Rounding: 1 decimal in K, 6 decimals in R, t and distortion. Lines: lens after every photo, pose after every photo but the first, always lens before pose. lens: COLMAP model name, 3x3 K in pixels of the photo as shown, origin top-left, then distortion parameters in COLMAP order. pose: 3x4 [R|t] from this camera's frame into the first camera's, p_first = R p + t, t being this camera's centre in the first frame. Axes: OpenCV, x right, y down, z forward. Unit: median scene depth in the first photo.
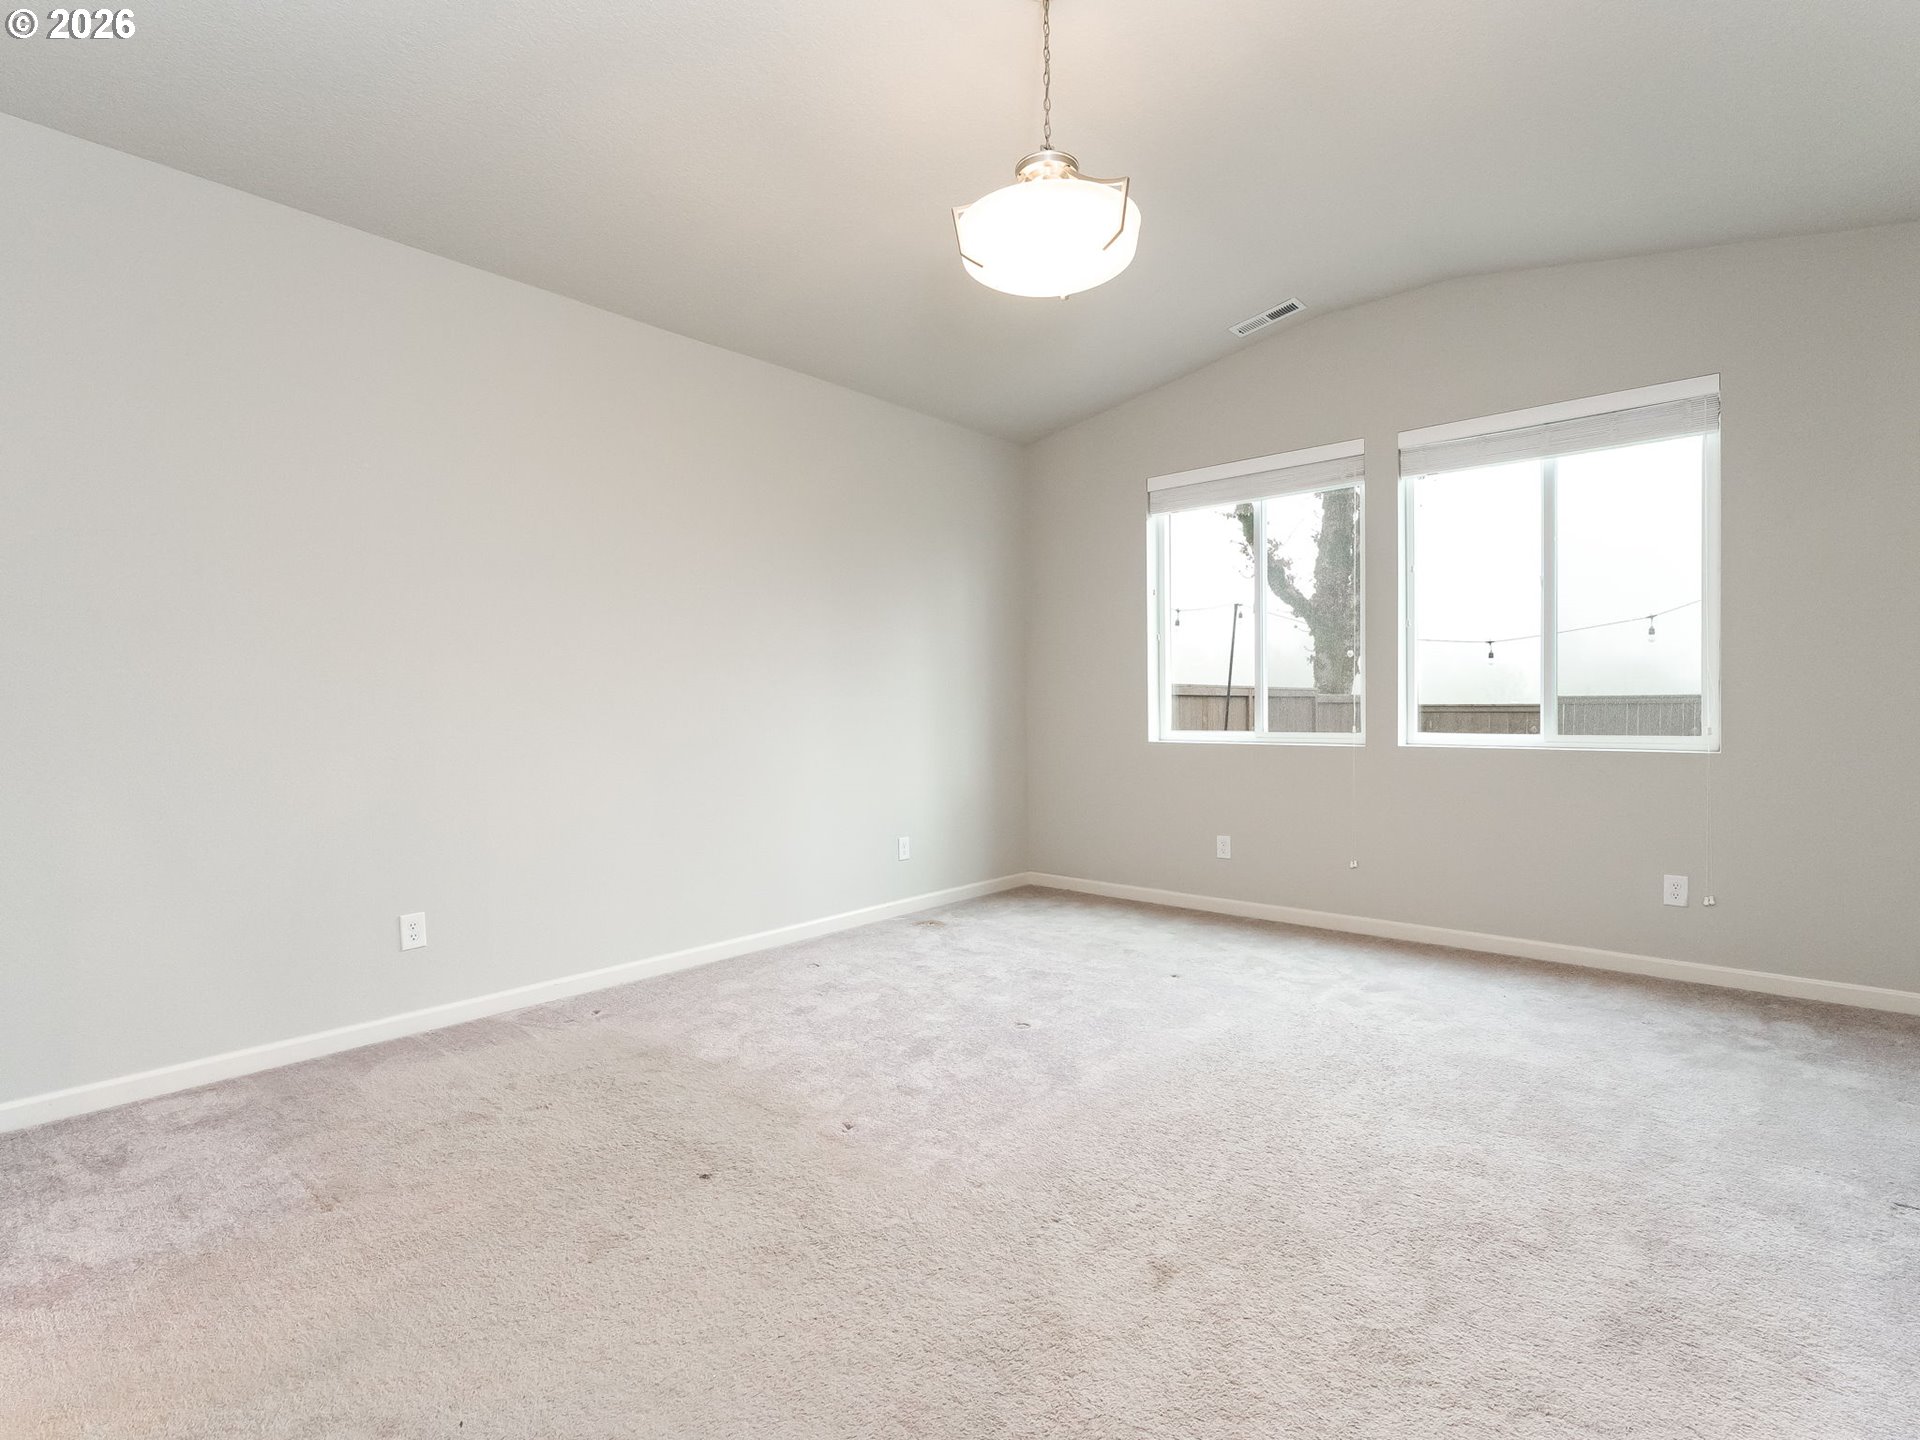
lens RADIAL K [[871.1, 0, 950.3], [0, 871.1, 706.0], [0, 0, 1]] dist [-0.001621, 0.000275]
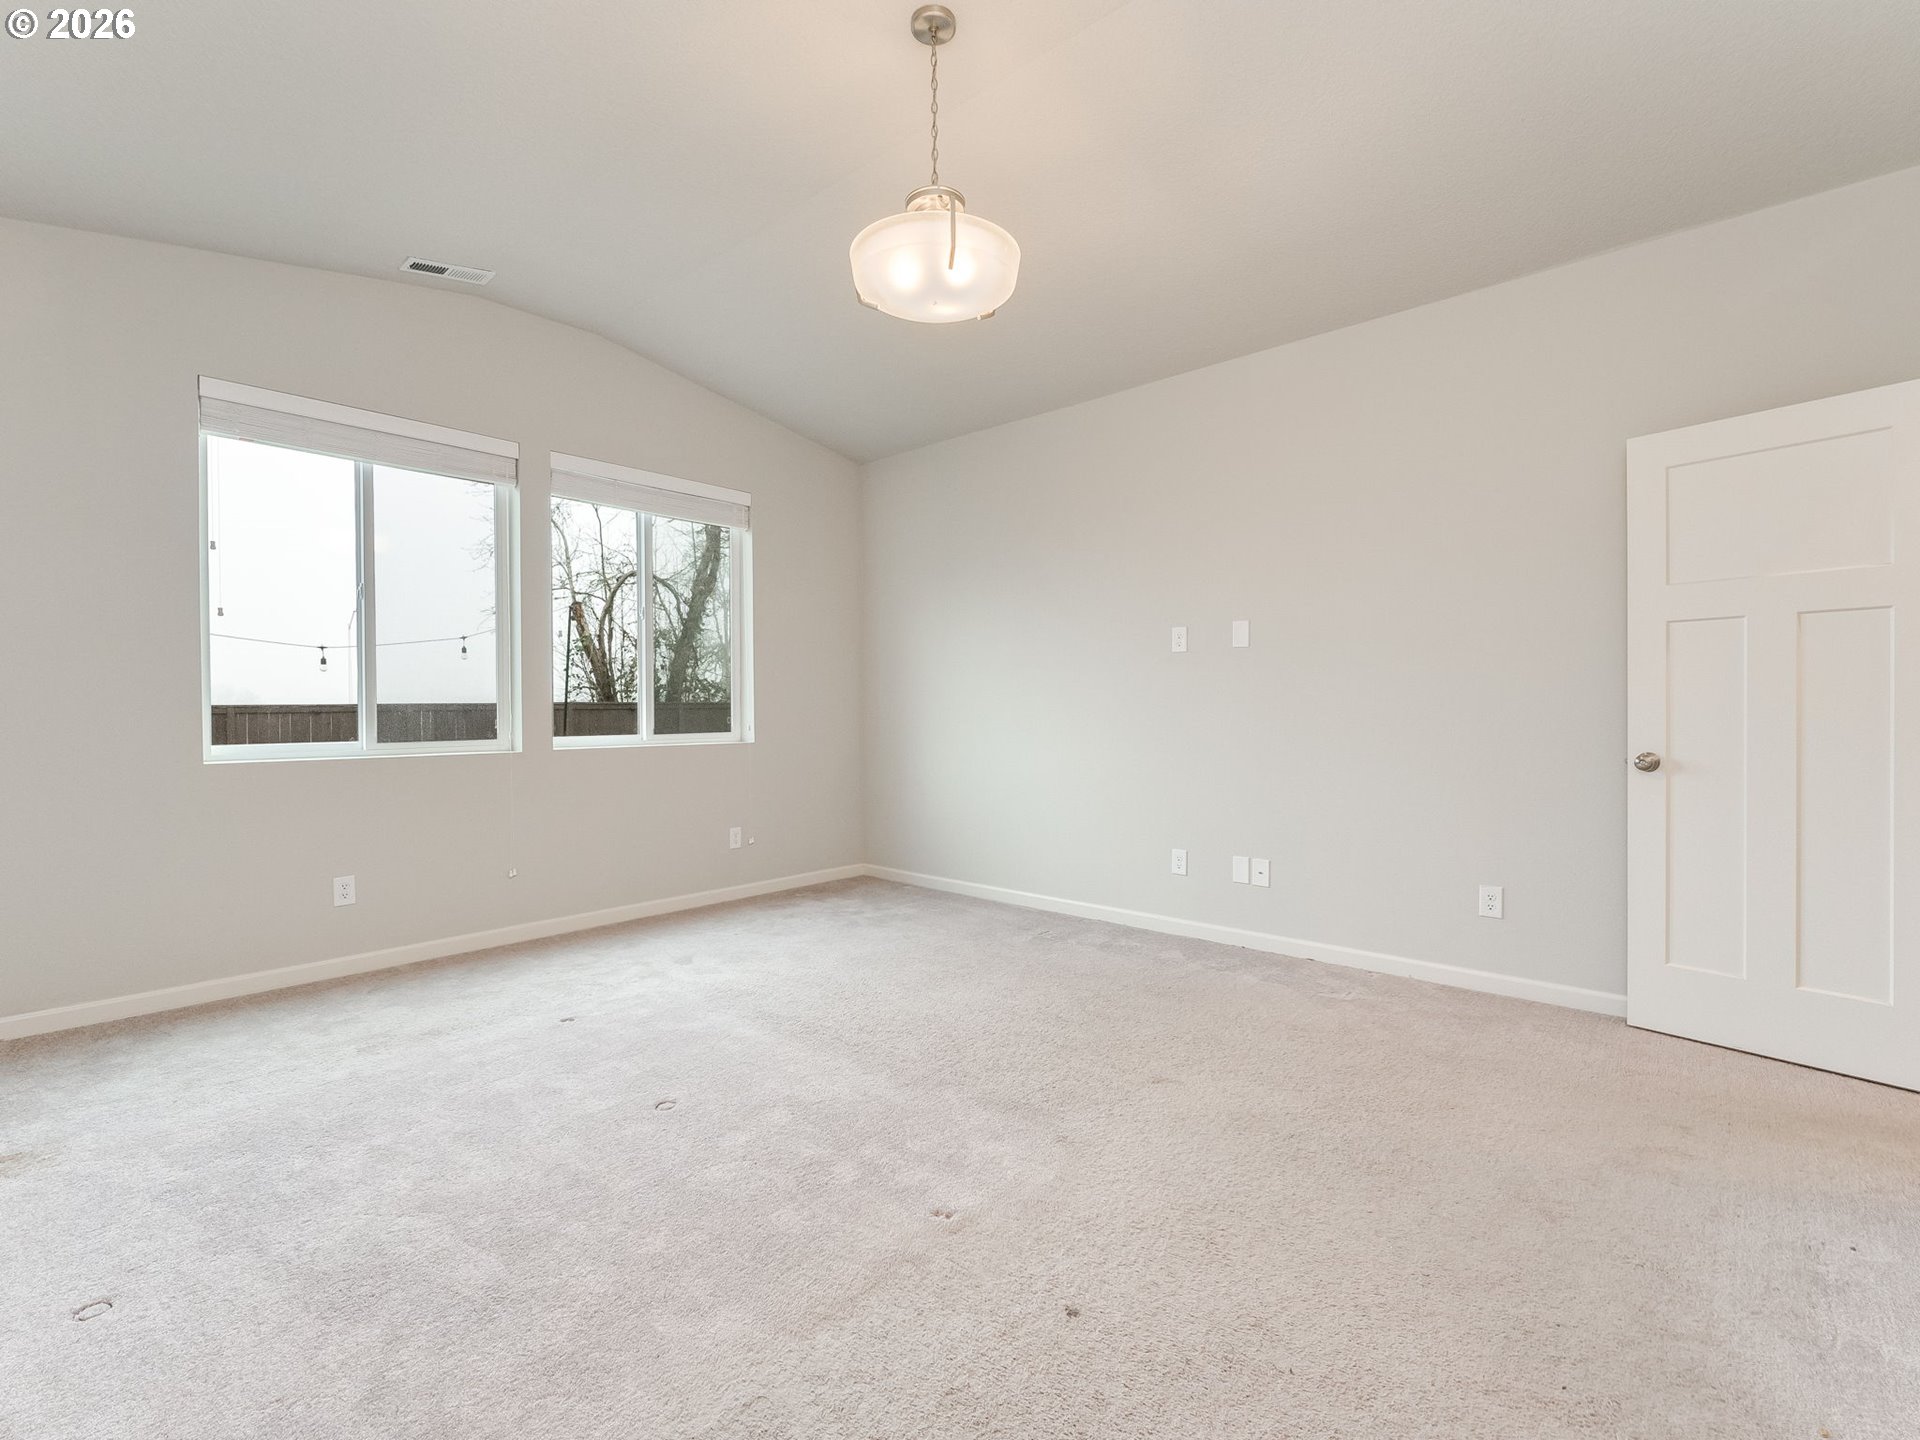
lens RADIAL K [[813.4, 0, 960.0], [0, 813.4, 720.0], [0, 0, 1]] dist [-0.000919, -0.000010]
pose [[0.085137, -0.007797, 0.996339, -0.395723], [0.001880, 0.999969, 0.007664, 0.002286], [-0.996368, 0.001221, 0.085149, 0.406845]]
